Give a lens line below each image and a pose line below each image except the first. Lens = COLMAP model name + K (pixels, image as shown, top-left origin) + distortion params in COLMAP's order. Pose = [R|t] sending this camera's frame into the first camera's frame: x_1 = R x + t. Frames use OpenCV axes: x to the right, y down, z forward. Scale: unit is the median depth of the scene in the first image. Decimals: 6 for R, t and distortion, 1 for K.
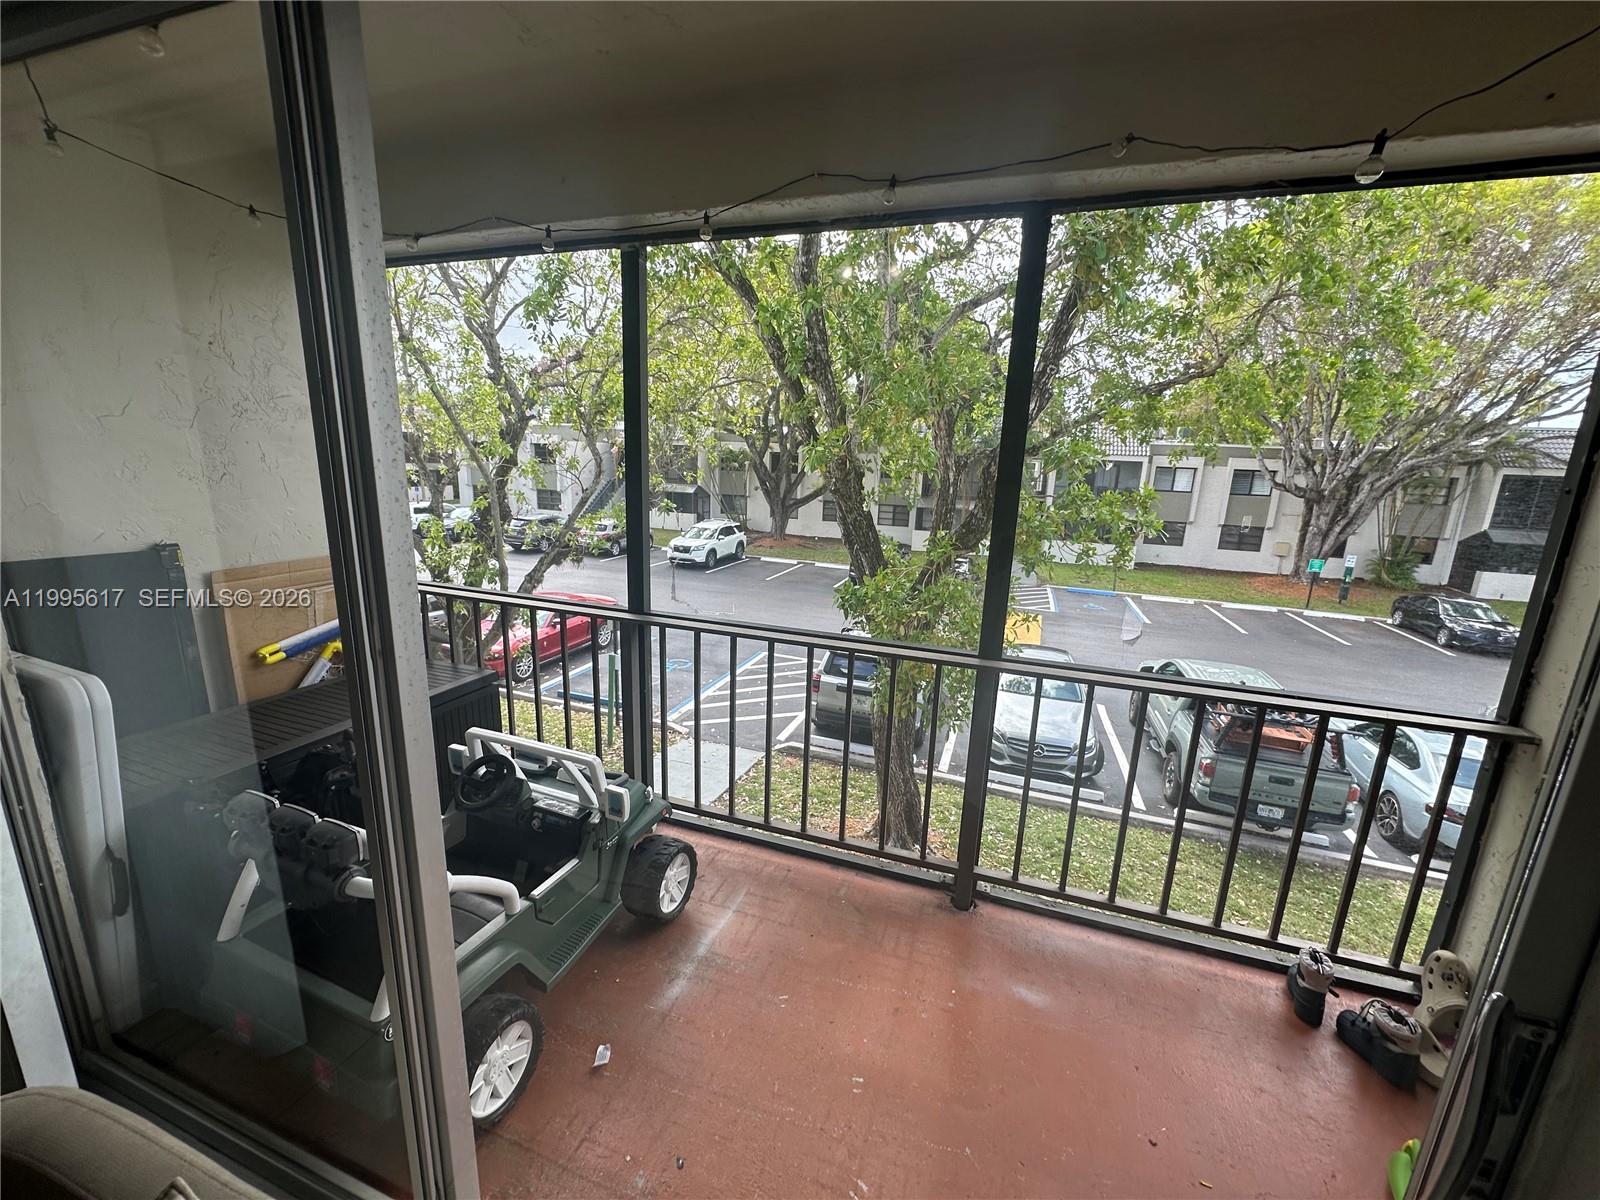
lens RADIAL K [[634.0, 0, 798.8], [0, 634.0, 600.6], [0, 0, 1]] dist [-0.005521, 0.000736]
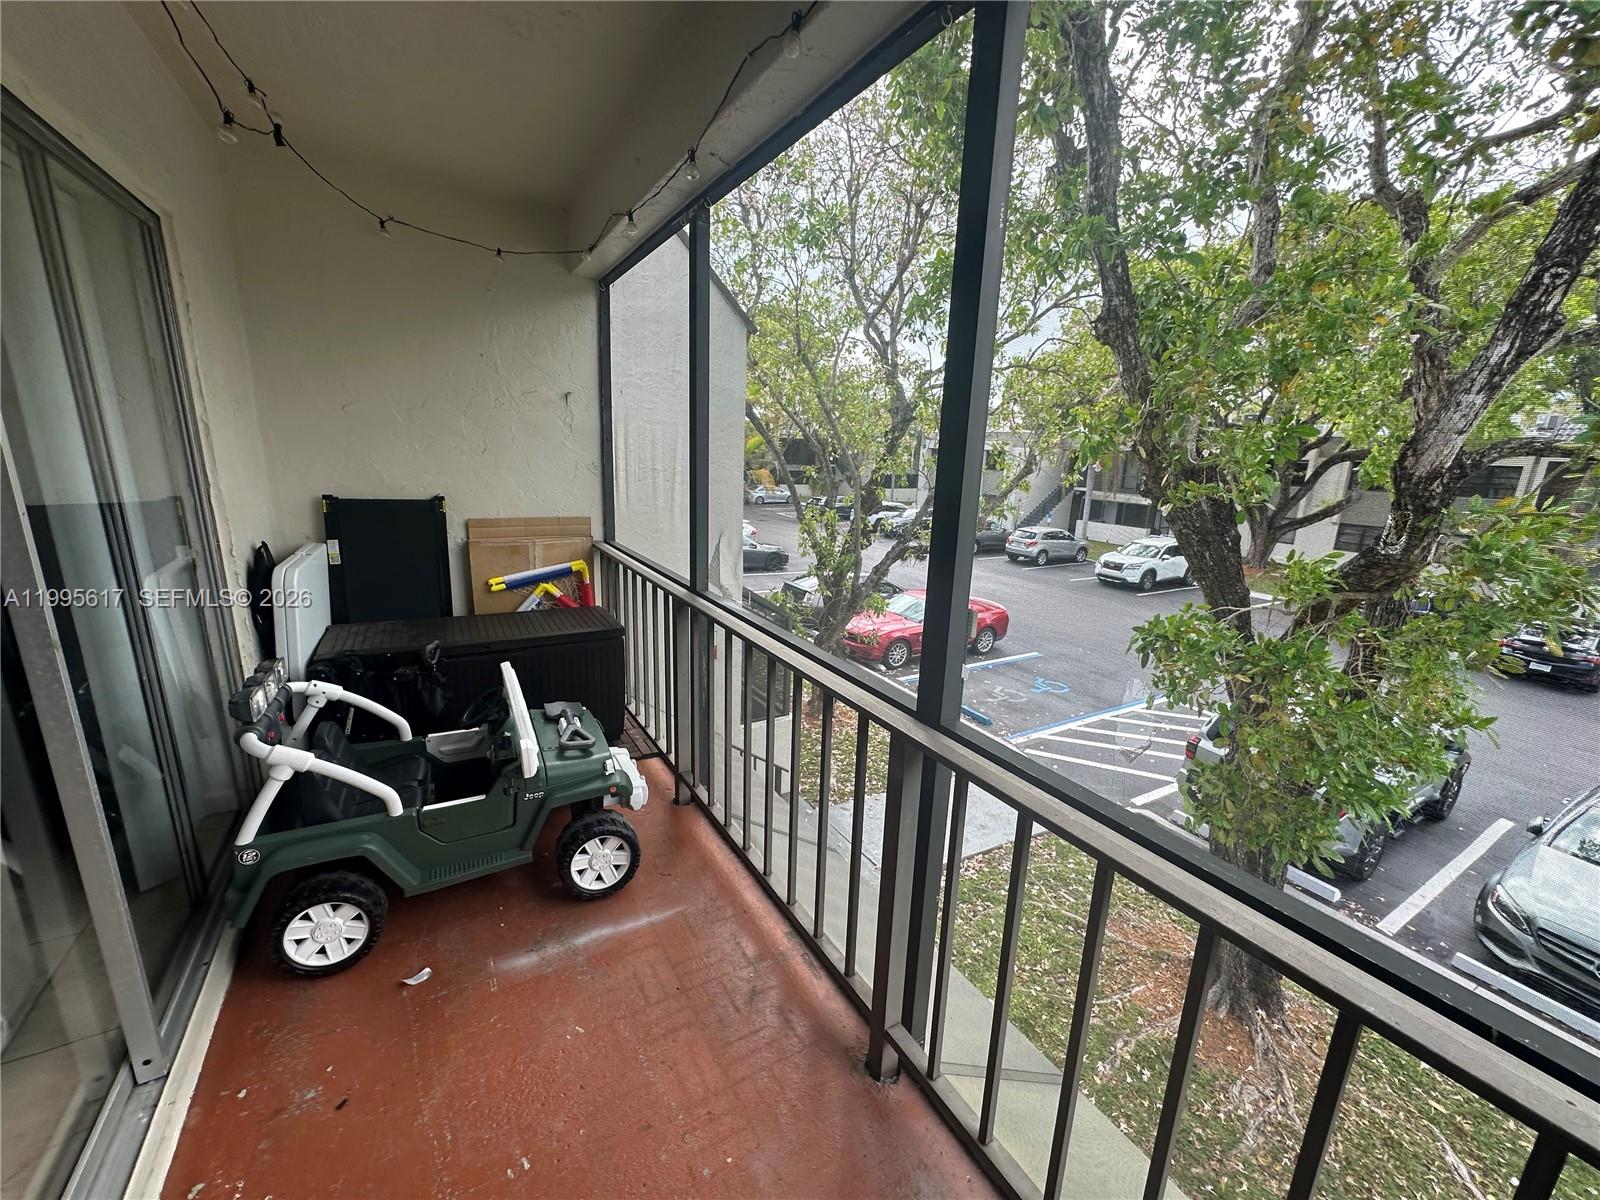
lens RADIAL K [[634.0, 0, 800.9], [0, 634.0, 601.7], [0, 0, 1]] dist [-0.005521, 0.000736]
pose [[0.765447, 0.141451, -0.627760, 0.097126], [-0.148282, 0.988060, 0.041831, -0.005918], [0.626181, 0.061066, 0.777282, 0.068107]]
